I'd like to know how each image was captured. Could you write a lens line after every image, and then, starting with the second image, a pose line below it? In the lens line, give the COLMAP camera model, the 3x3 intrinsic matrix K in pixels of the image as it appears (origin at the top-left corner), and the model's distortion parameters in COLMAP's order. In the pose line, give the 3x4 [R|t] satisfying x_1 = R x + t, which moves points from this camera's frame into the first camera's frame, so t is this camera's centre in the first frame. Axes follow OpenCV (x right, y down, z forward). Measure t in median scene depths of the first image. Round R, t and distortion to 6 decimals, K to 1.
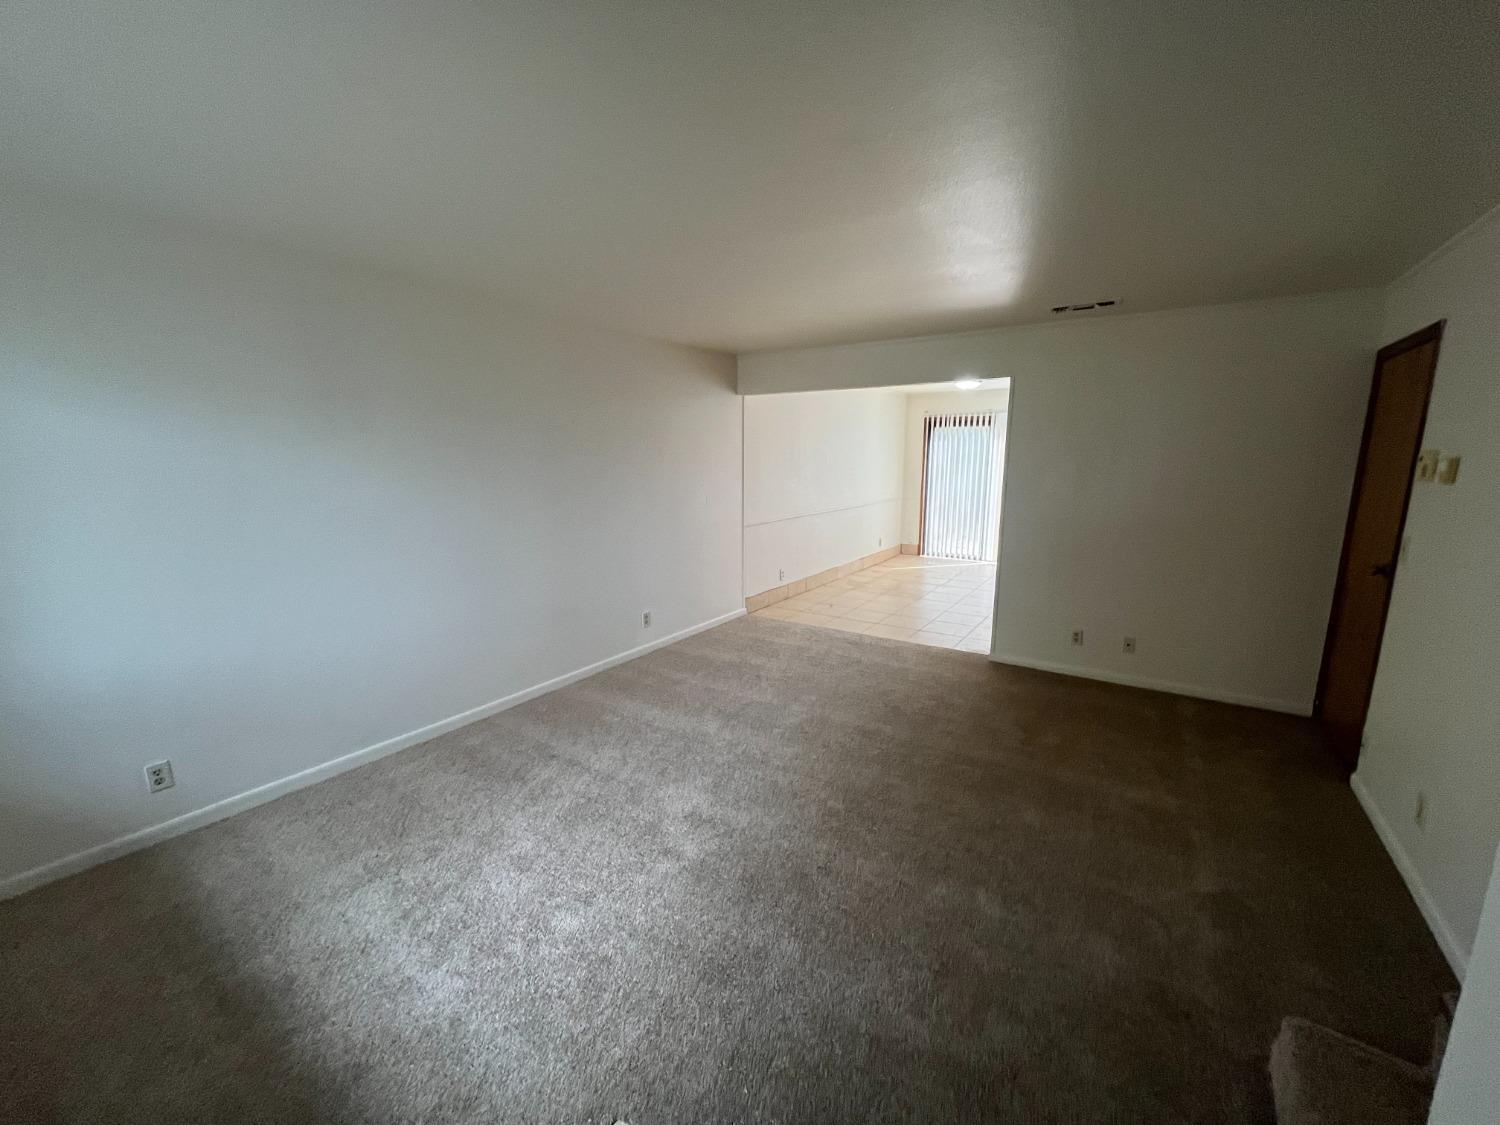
lens RADIAL K [[603.6, 0, 757.8], [0, 603.6, 569.5], [0, 0, 1]] dist [0.000520, -0.000008]
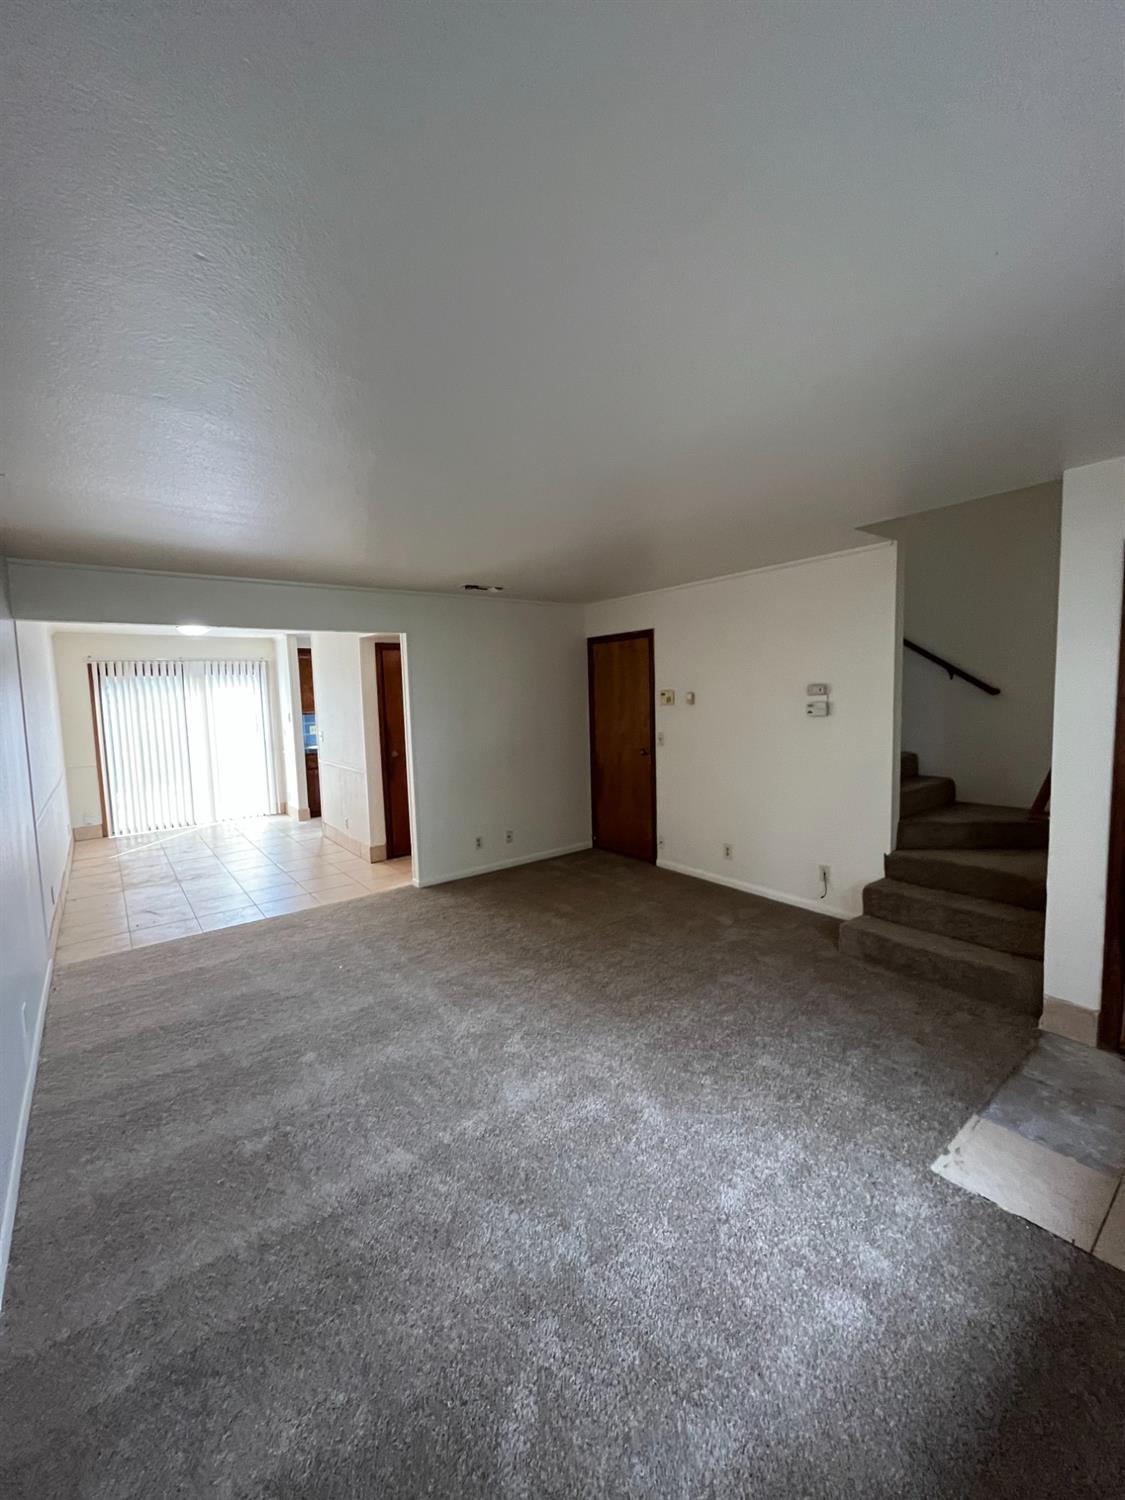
lens RADIAL K [[603.6, 0, 565.9], [0, 603.6, 741.6], [0, 0, 1]] dist [0.000520, -0.000008]
pose [[0.327932, -0.084999, 0.940870, -0.660990], [0.207393, 0.978126, 0.016080, -0.086196], [-0.921656, 0.189856, 0.338387, 0.436654]]
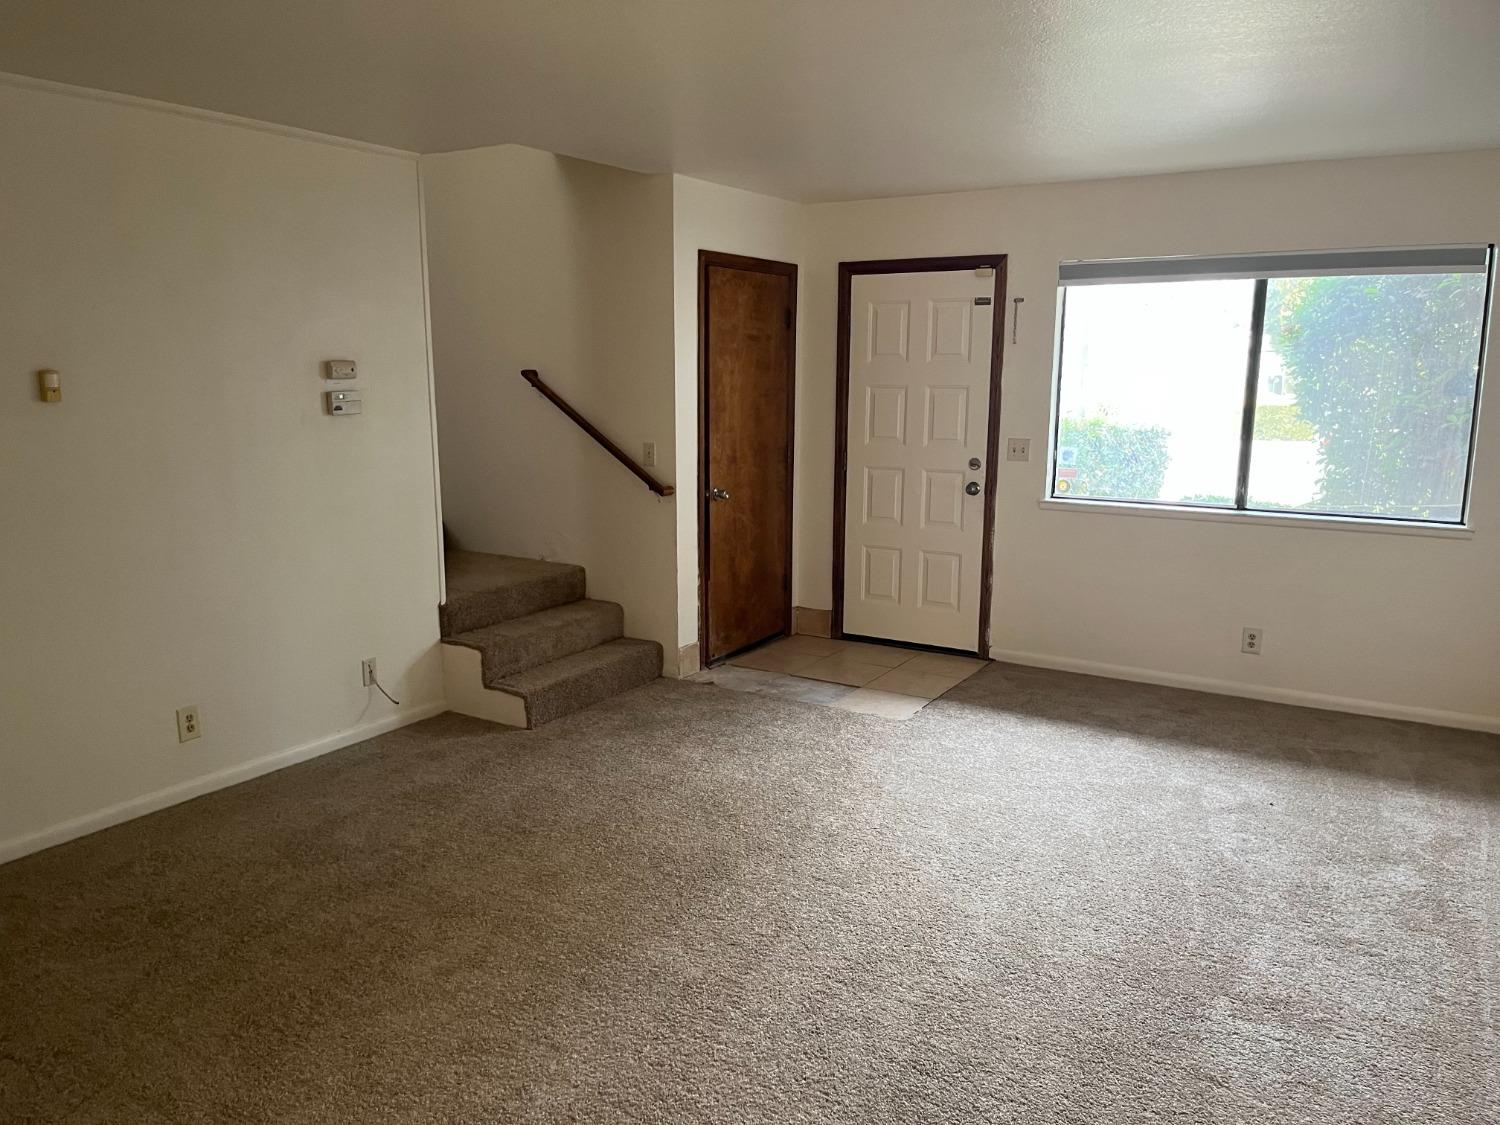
lens RADIAL K [[1130.0, 0, 748.1], [0, 1130.0, 562.4], [0, 0, 1]] dist [0.052598, -0.046411]
pose [[-0.999703, -0.000497, -0.024364, 0.143458], [-0.009251, 0.932676, 0.360597, -0.322635], [0.022545, 0.360716, -0.932403, 1.619394]]
